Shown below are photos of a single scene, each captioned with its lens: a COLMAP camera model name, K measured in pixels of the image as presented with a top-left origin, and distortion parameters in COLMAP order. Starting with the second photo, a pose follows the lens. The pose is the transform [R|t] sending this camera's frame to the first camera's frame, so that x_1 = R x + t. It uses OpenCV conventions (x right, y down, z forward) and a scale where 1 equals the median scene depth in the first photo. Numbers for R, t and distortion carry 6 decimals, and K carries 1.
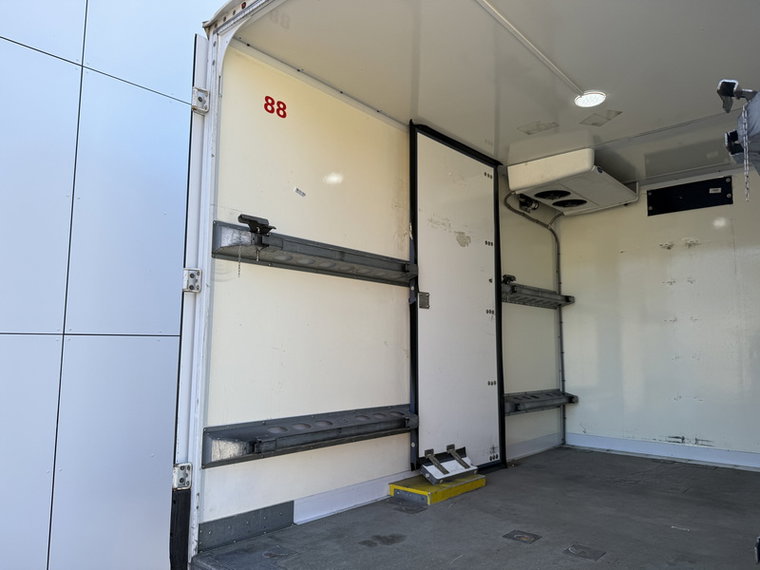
lens RADIAL K [[532.5, 0, 388.1], [0, 532.5, 280.9], [0, 0, 1]] dist [0.036074, -0.046745]
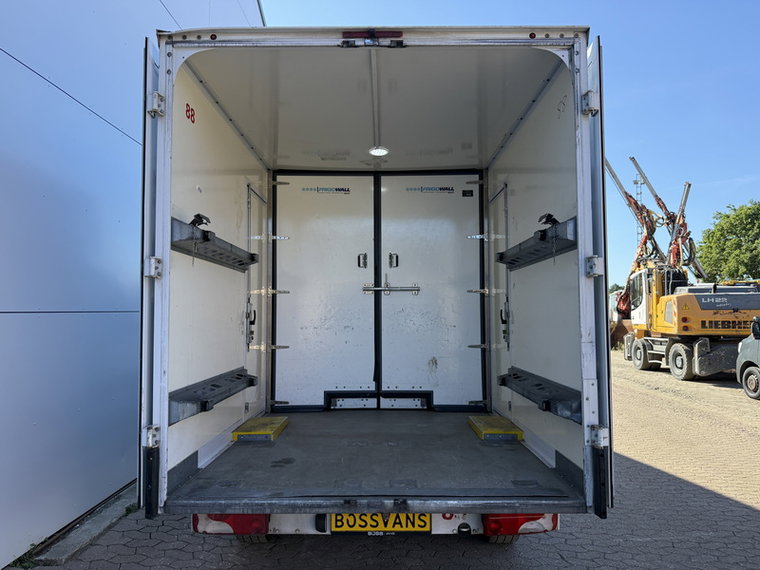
lens RADIAL K [[532.5, 0, 378.9], [0, 532.5, 281.6], [0, 0, 1]] dist [0.036074, -0.046745]
pose [[0.749889, 0.032615, 0.660759, -0.594495], [-0.078256, 0.996145, 0.039643, -0.043939], [-0.656919, -0.081437, 0.749550, -0.126136]]
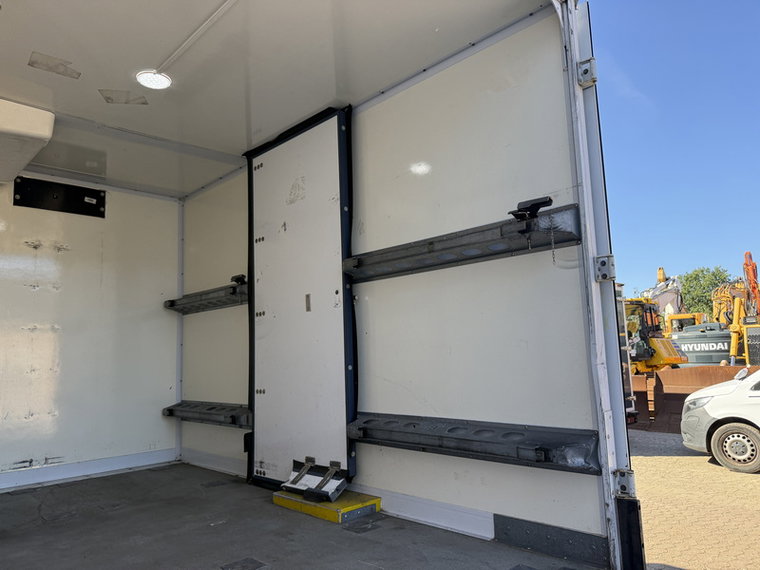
lens RADIAL K [[532.5, 0, 378.5], [0, 532.5, 284.0], [0, 0, 1]] dist [0.036074, -0.046745]
pose [[0.082391, 0.121306, 0.989190, -0.455394], [-0.094340, 0.989057, -0.113432, 0.069729], [-0.992125, -0.083975, 0.092933, 0.525796]]
